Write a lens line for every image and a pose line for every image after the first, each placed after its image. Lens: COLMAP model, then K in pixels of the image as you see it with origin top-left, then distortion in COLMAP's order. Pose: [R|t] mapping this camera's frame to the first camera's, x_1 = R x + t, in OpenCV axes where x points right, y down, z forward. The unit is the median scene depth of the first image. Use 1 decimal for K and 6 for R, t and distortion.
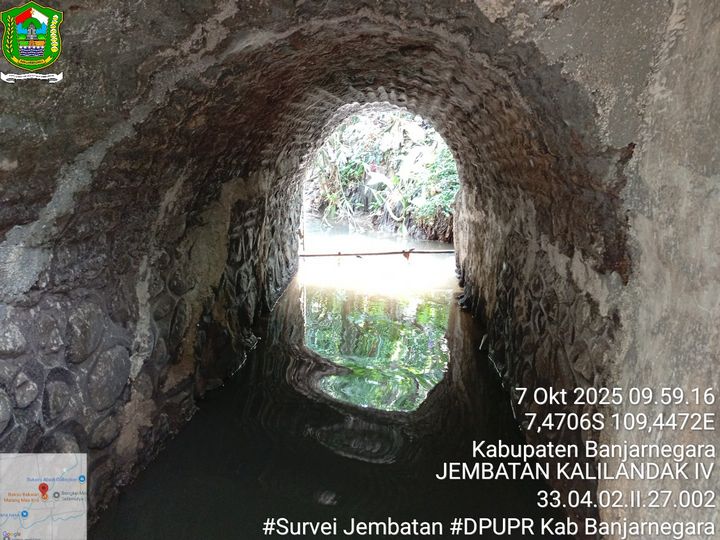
lens RADIAL K [[550.8, 0, 359.3], [0, 550.8, 271.5], [0, 0, 1]] dist [0.096320, -0.201875]
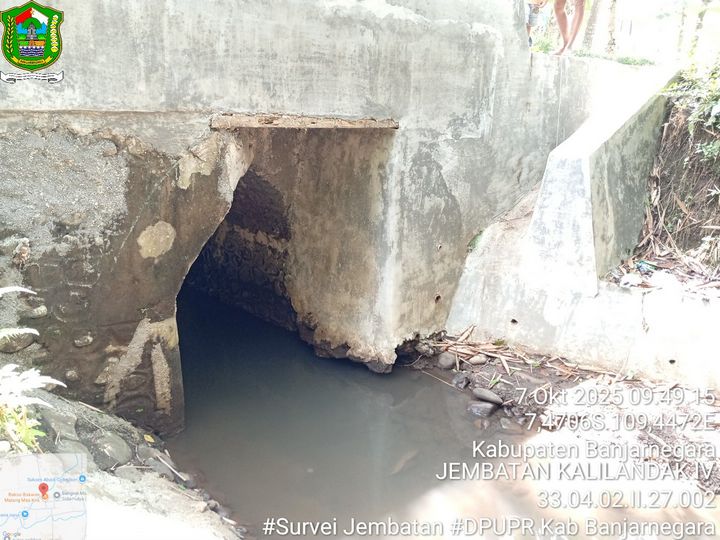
lens RADIAL K [[550.8, 0, 359.4], [0, 550.8, 272.5], [0, 0, 1]] dist [0.096320, -0.201875]
pose [[0.627265, -0.219718, 0.747170, -1.142435], [0.135987, 0.975540, 0.172710, -0.200567], [-0.766841, -0.006730, 0.641801, -0.943117]]
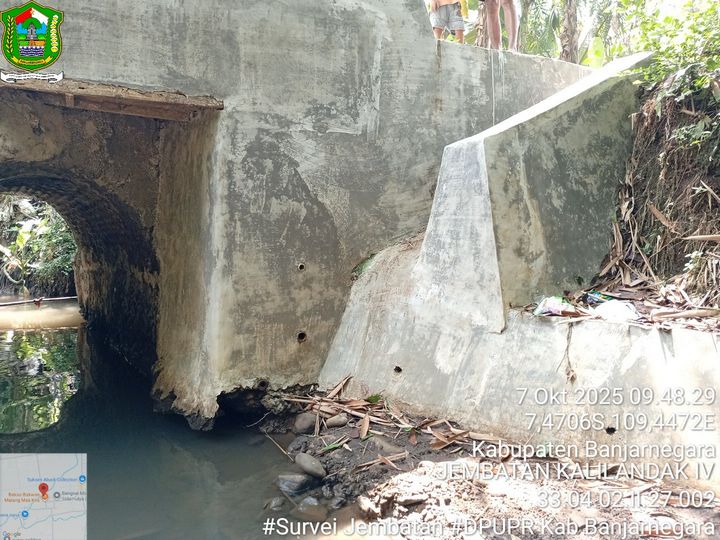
lens RADIAL K [[550.8, 0, 359.7], [0, 550.8, 271.2], [0, 0, 1]] dist [0.096320, -0.201875]
pose [[0.782619, -0.051620, 0.620357, -0.303403], [0.128524, 0.988483, -0.079890, 0.232026], [-0.609088, 0.142255, 0.780240, -1.165040]]
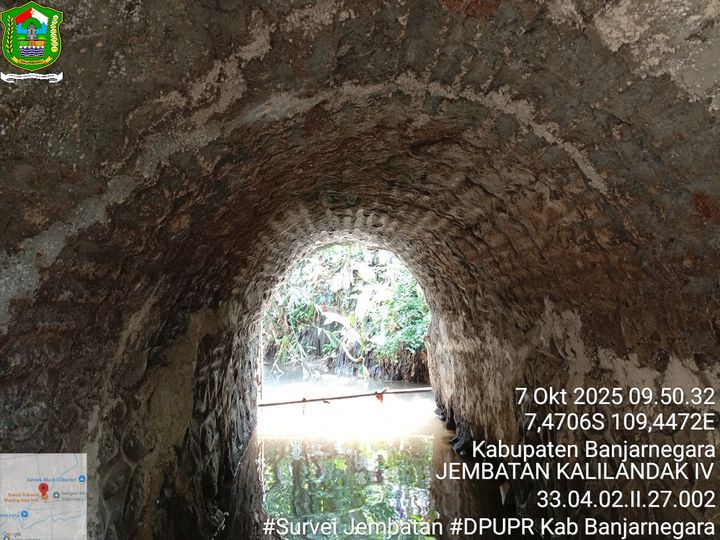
lens RADIAL K [[550.8, 0, 359.5], [0, 550.8, 269.5], [0, 0, 1]] dist [0.096320, -0.201875]
pose [[0.991915, -0.034782, 0.122044, -0.118251], [0.066073, 0.962620, -0.262674, 0.013141], [-0.108346, 0.268614, 0.957135, 0.206388]]
